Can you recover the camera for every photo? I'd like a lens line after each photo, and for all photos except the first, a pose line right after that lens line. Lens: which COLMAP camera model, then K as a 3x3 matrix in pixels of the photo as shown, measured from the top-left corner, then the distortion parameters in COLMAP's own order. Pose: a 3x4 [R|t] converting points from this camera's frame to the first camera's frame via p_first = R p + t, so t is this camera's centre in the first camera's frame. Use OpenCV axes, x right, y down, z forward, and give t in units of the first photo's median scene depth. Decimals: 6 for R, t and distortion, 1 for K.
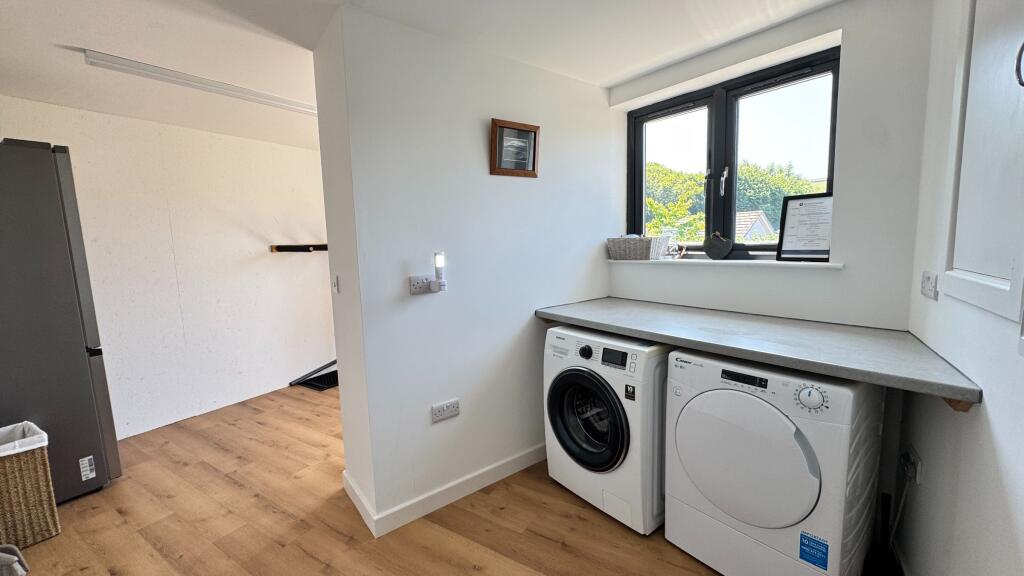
lens RADIAL K [[407.7, 0, 508.1], [0, 407.7, 288.8], [0, 0, 1]] dist [-0.000787, -0.000609]
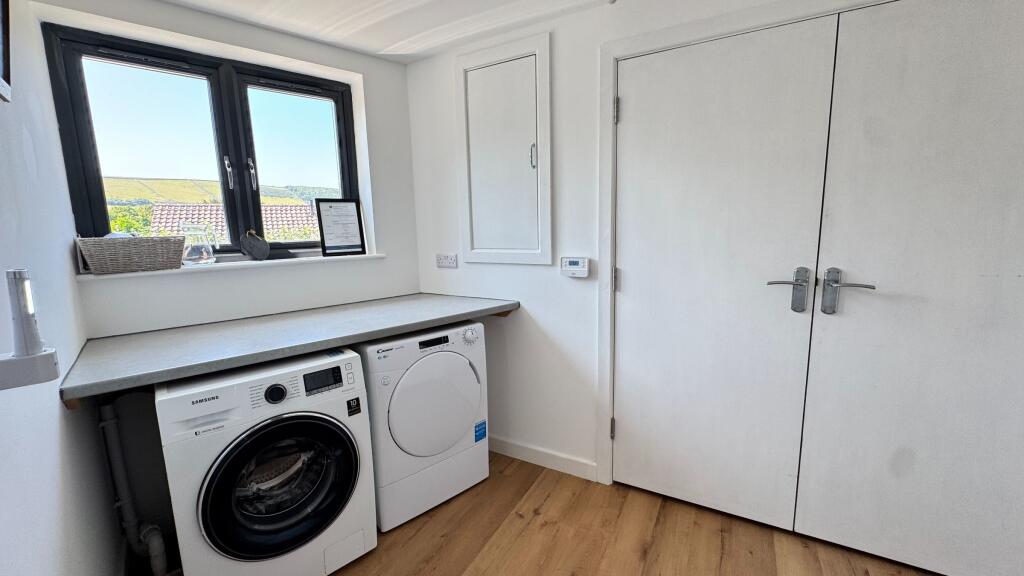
lens RADIAL K [[407.7, 0, 508.1], [0, 407.7, 288.8], [0, 0, 1]] dist [-0.000787, -0.000609]
pose [[-0.062331, -0.122838, 0.990467, -0.497138], [0.146340, 0.980546, 0.130817, -0.055656], [-0.987269, 0.153099, -0.043142, 0.587918]]
